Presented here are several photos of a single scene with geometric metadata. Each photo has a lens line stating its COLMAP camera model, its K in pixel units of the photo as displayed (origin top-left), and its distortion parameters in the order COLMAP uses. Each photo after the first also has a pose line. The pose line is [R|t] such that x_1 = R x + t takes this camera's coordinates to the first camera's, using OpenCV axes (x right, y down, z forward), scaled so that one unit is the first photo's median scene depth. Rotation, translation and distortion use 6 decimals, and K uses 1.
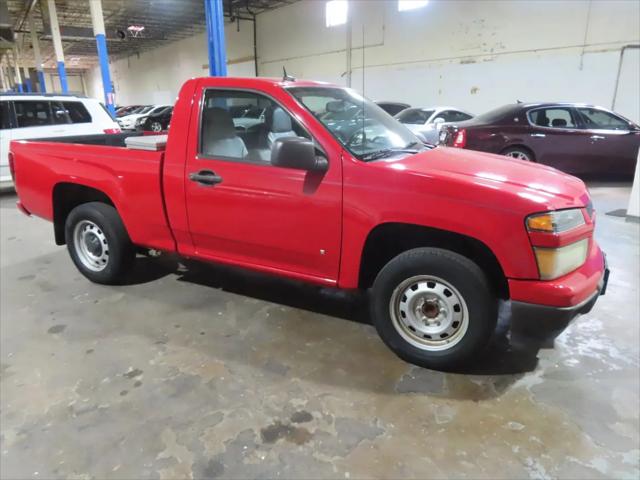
lens RADIAL K [[445.2, 0, 356.0], [0, 445.2, 267.2], [0, 0, 1]] dist [-0.025068, 0.002183]
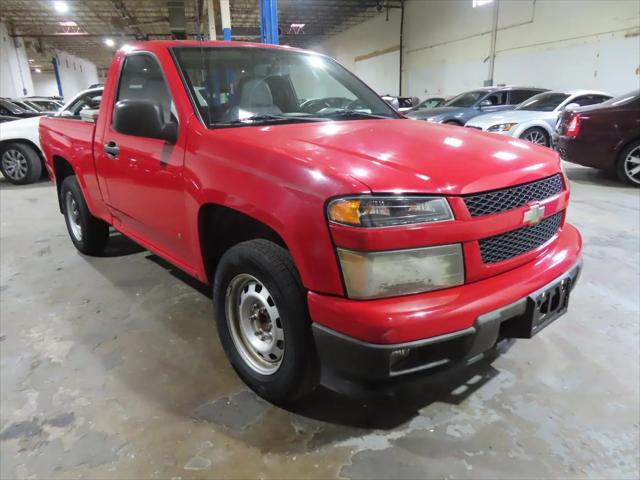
lens RADIAL K [[465.0, 0, 318.2], [0, 465.0, 261.5], [0, 0, 1]] dist [-0.006104, 0.000591]
pose [[0.932503, 0.103212, -0.346101, 0.424183], [-0.106384, 0.994276, 0.009874, -0.019388], [0.345139, 0.027612, 0.938145, 0.219986]]
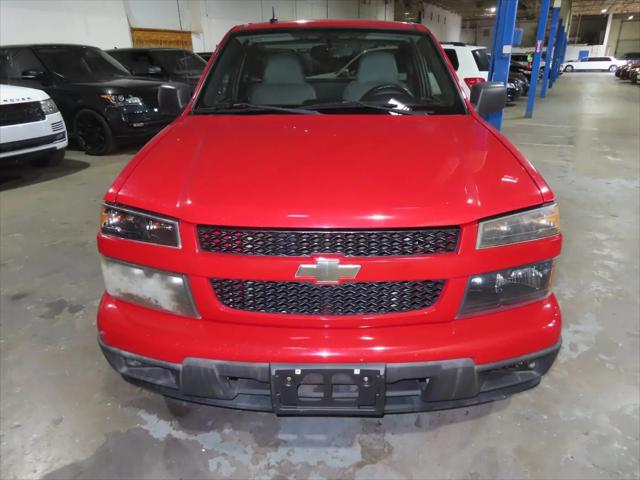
lens RADIAL K [[464.1, 0, 320.0], [0, 464.1, 240.0], [0, 0, 1]] dist [-0.022238, 0.008765]
pose [[0.451296, 0.339452, -0.825290, 0.827598], [-0.307457, 0.927347, 0.213301, -0.225565], [0.837736, 0.157479, 0.522875, 0.607624]]
